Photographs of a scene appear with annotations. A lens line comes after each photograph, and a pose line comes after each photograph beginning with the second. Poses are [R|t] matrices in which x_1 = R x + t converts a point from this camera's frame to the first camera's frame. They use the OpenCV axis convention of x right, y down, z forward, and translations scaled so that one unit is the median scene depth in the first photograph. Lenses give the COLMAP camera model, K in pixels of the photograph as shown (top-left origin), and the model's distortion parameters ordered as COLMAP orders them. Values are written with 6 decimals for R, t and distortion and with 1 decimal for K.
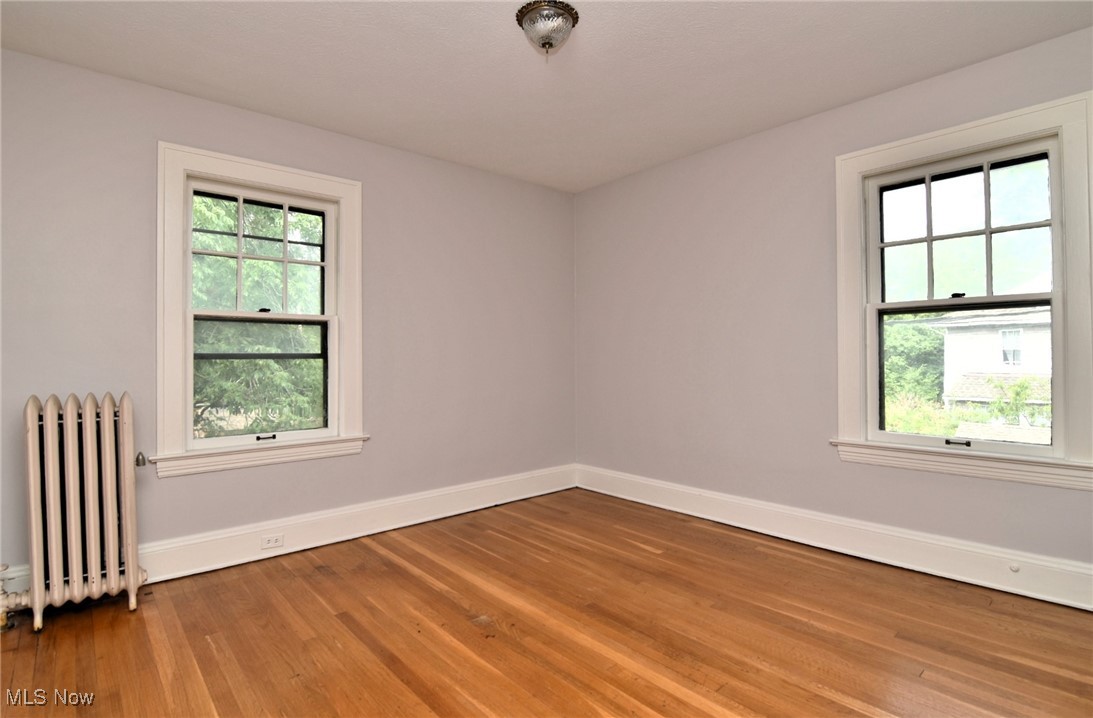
lens RADIAL K [[538.7, 0, 544.3], [0, 538.7, 355.6], [0, 0, 1]] dist [0.006200, 0.000833]
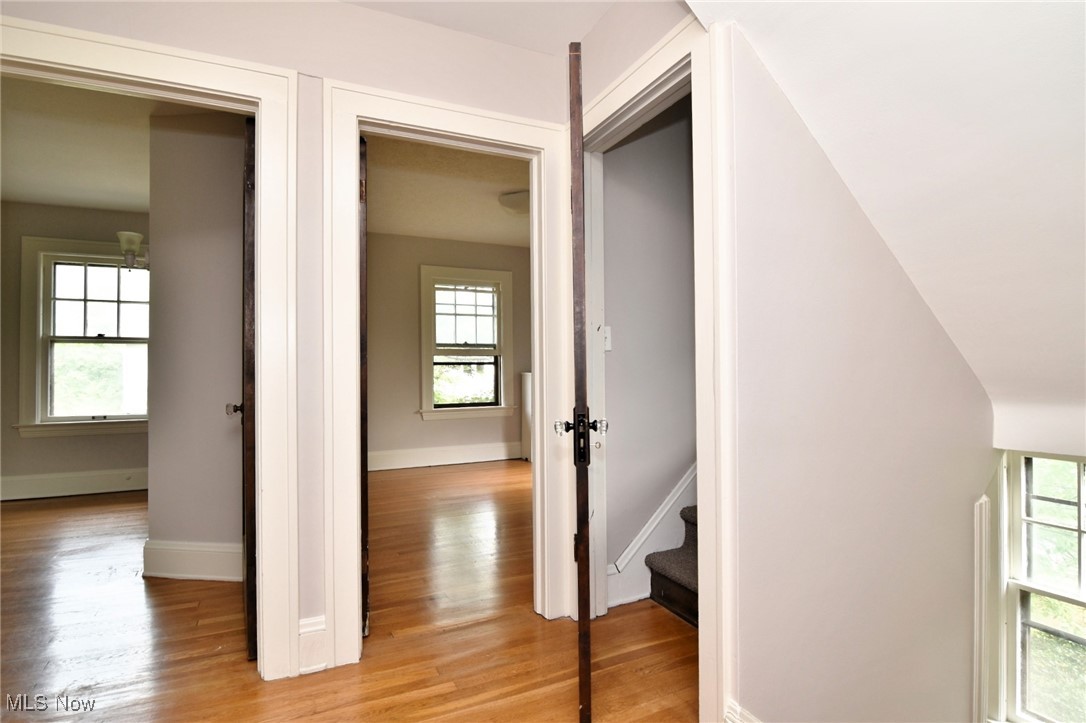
lens RADIAL K [[533.2, 0, 537.4], [0, 533.2, 360.7], [0, 0, 1]] dist [-0.002423, -0.000463]
pose [[0.277493, 0.023613, 0.960437, -0.505225], [-0.005574, 0.999721, -0.022968, 0.007849], [-0.960711, 0.001020, 0.277547, -0.846321]]
